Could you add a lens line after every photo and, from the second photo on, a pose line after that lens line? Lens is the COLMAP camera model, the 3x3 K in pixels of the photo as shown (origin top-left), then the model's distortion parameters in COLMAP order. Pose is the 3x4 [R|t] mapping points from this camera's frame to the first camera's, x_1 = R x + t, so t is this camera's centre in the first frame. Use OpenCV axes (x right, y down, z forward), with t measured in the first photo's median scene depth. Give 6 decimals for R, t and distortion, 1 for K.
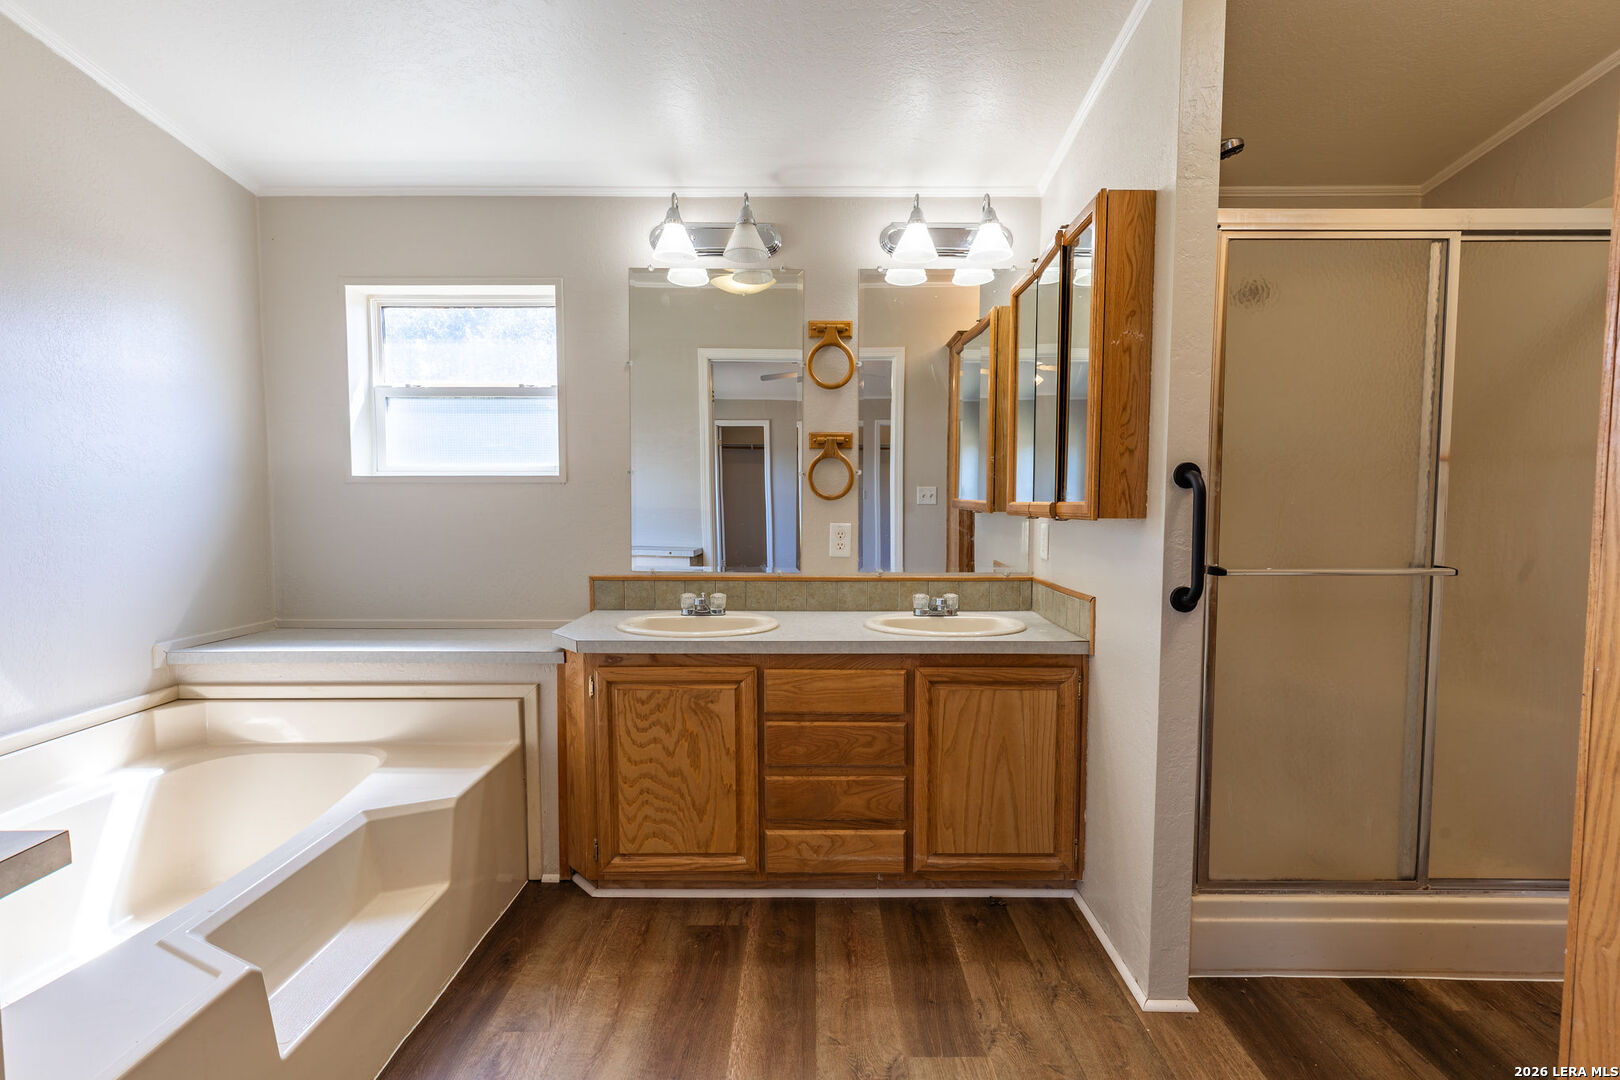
lens RADIAL K [[730.6, 0, 810.0], [0, 730.6, 540.0], [0, 0, 1]] dist [0.001189, 0.000009]
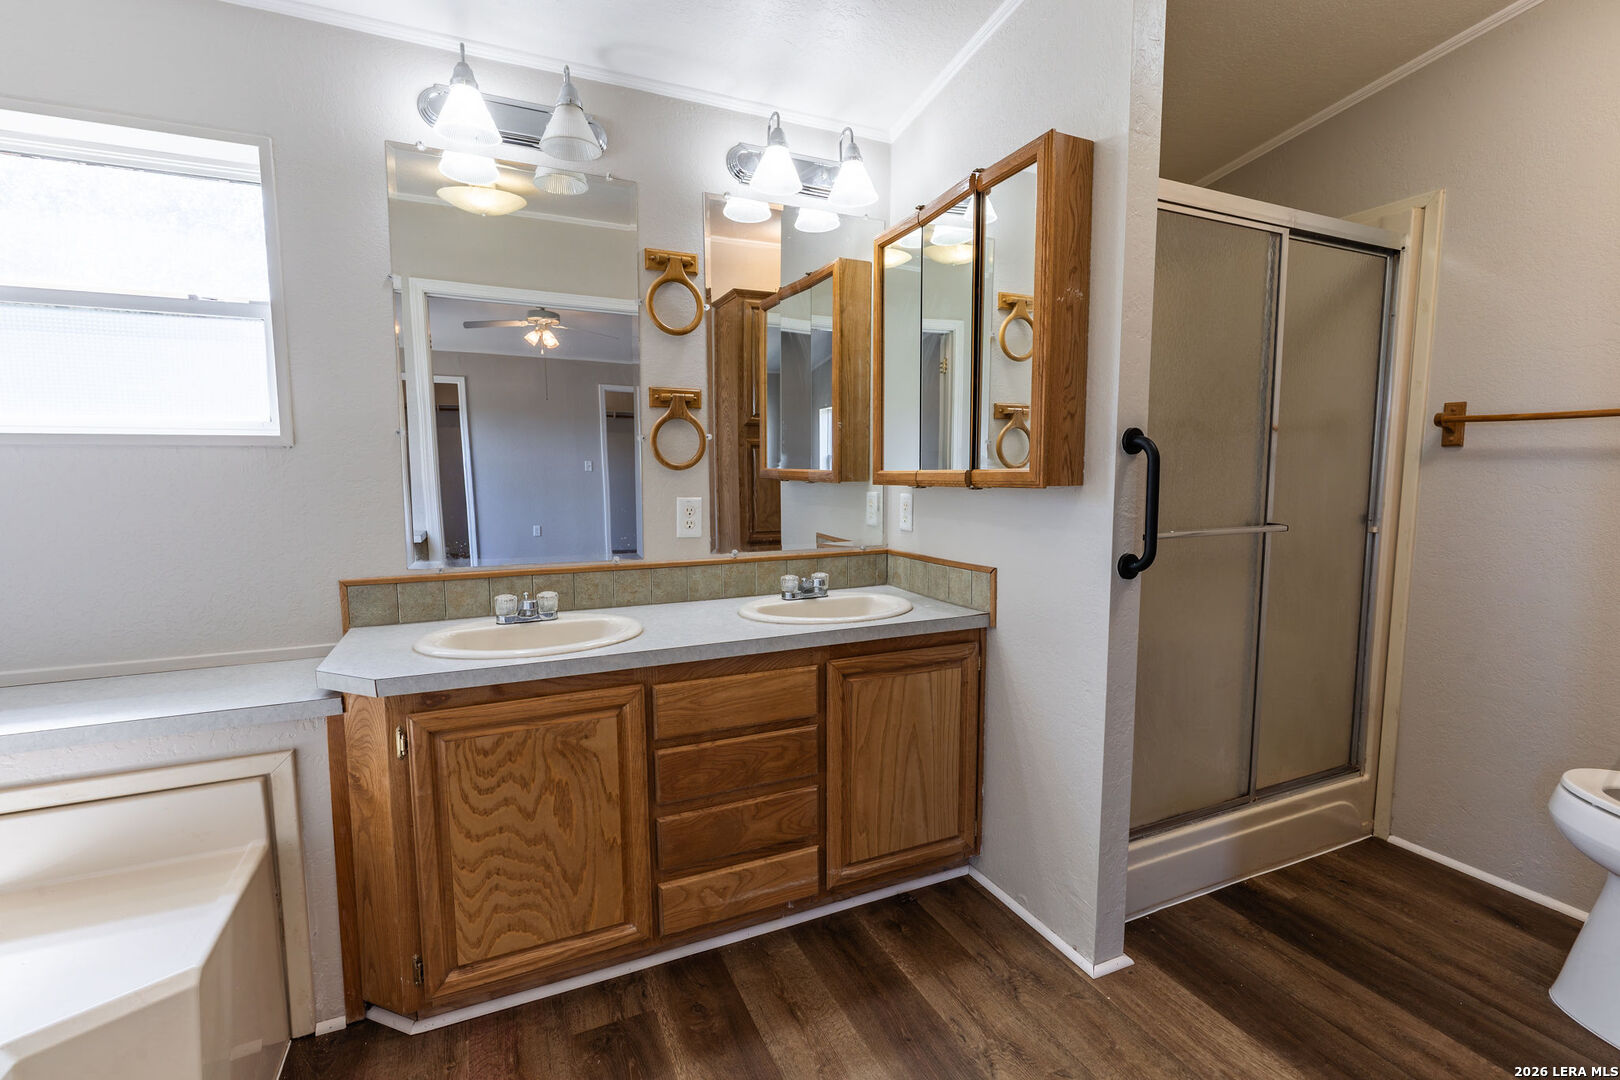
lens RADIAL K [[725.9, 0, 810.0], [0, 725.9, 540.0], [0, 0, 1]] dist [-0.000461, -0.000495]
pose [[0.906765, -0.046091, 0.419110, -0.227973], [0.029785, 0.998526, 0.045371, -0.009571], [-0.420584, -0.028658, 0.906801, 0.224316]]
